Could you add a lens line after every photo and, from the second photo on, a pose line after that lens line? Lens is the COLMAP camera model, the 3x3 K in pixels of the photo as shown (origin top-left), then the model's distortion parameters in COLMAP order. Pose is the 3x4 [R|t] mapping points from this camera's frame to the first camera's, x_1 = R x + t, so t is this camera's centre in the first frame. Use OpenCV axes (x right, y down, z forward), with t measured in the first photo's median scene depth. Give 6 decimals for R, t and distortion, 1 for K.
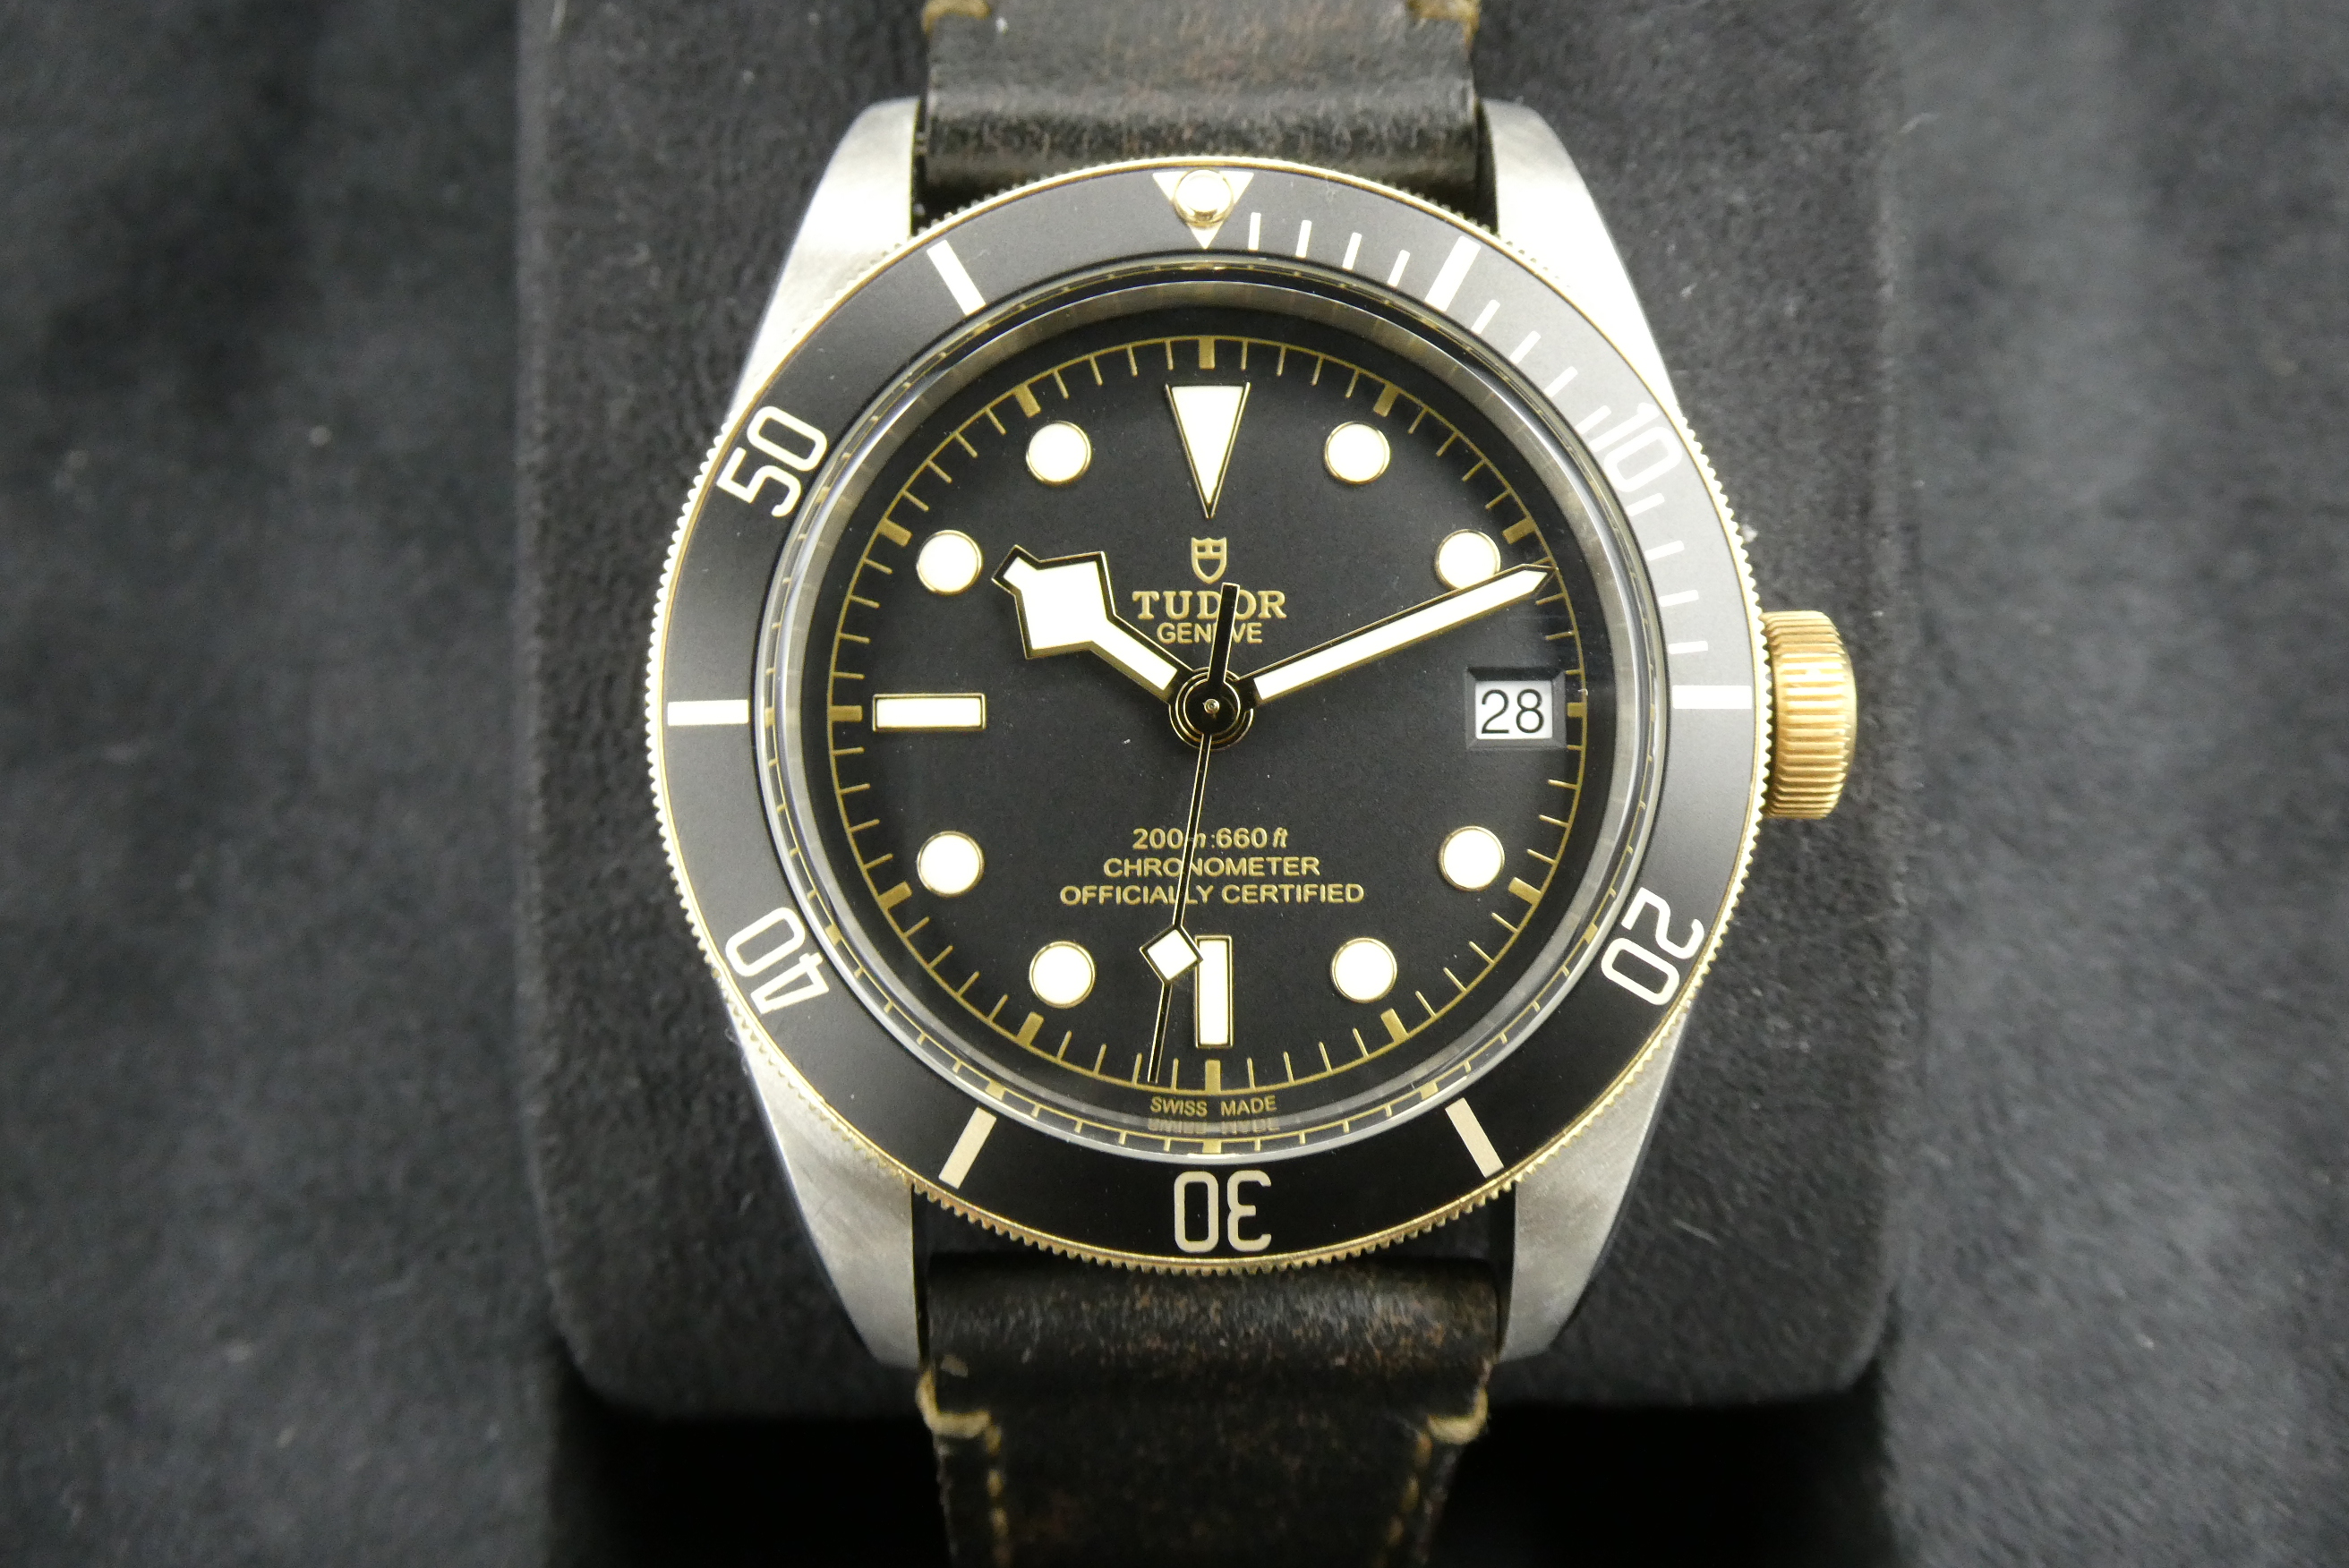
lens RADIAL K [[2673.3, 0, 1174.5], [0, 2673.3, 784.0], [0, 0, 1]] dist [0.014603, -0.261986]
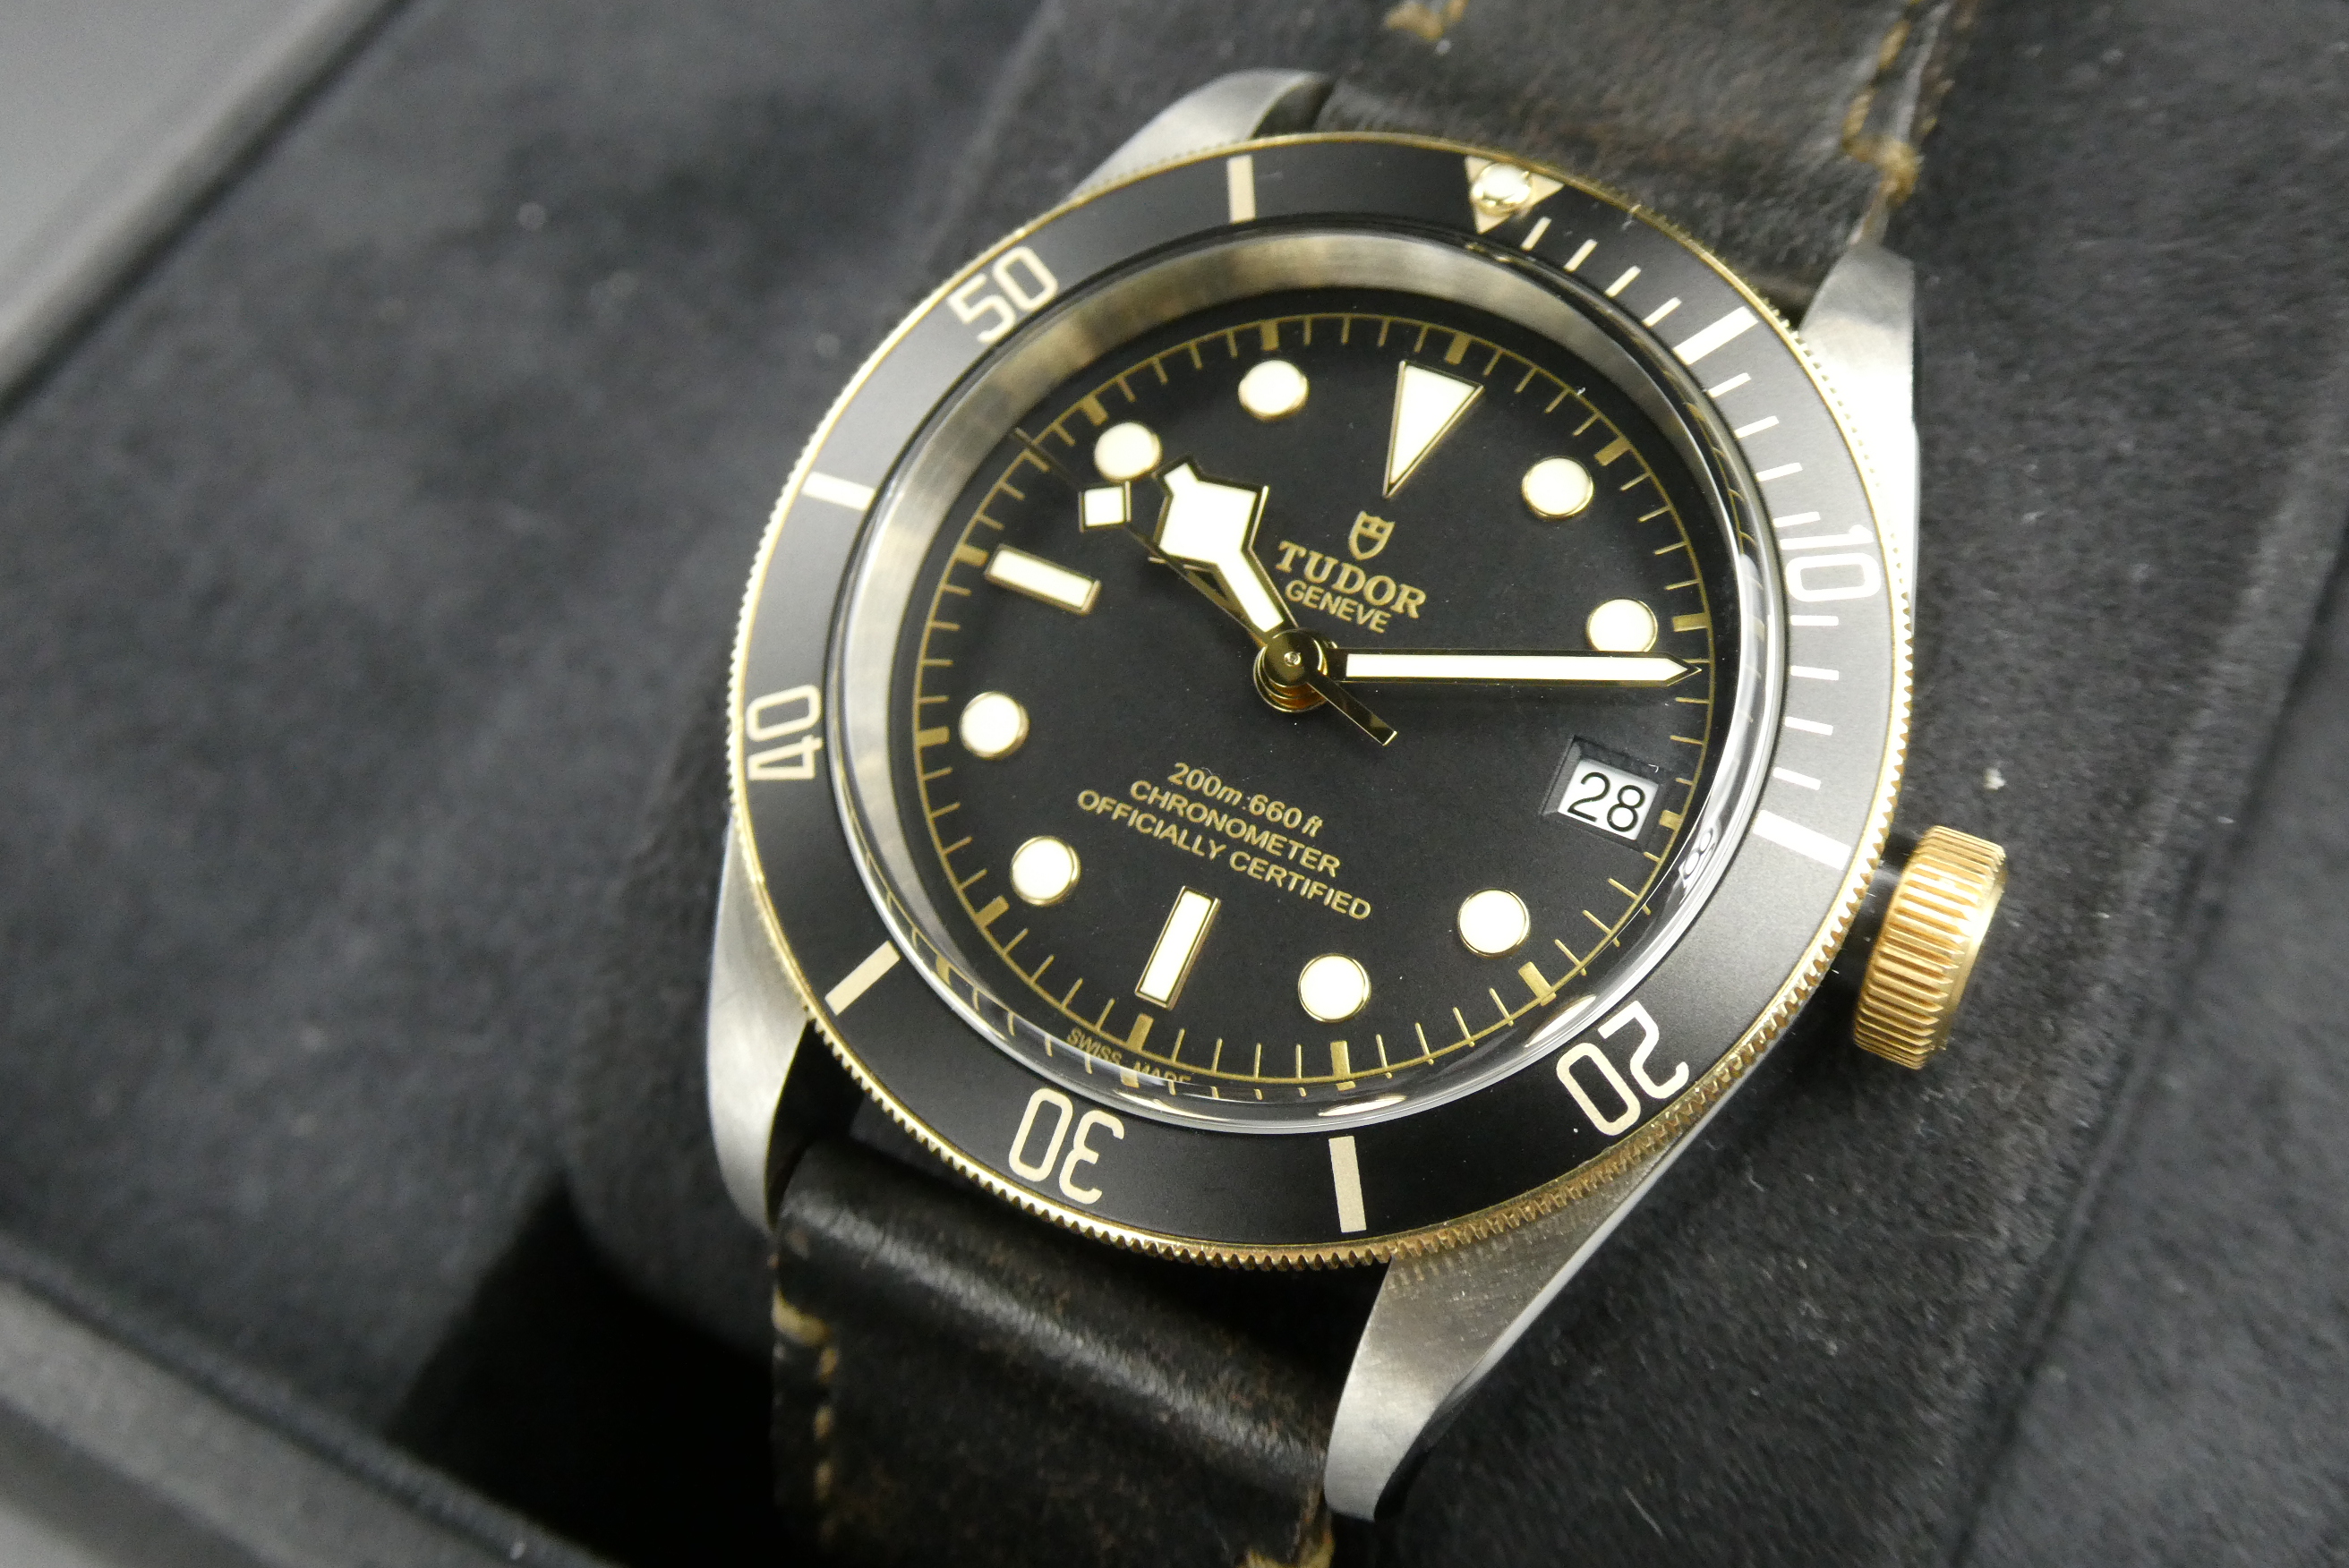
lens RADIAL K [[2673.3, 0, 1174.5], [0, 2673.3, 784.0], [0, 0, 1]] dist [0.014603, -0.261986]
pose [[0.874323, 0.352334, -0.333796, 0.301150], [-0.412689, 0.901657, -0.129236, 0.146115], [0.255436, 0.250748, 0.933744, 0.122085]]
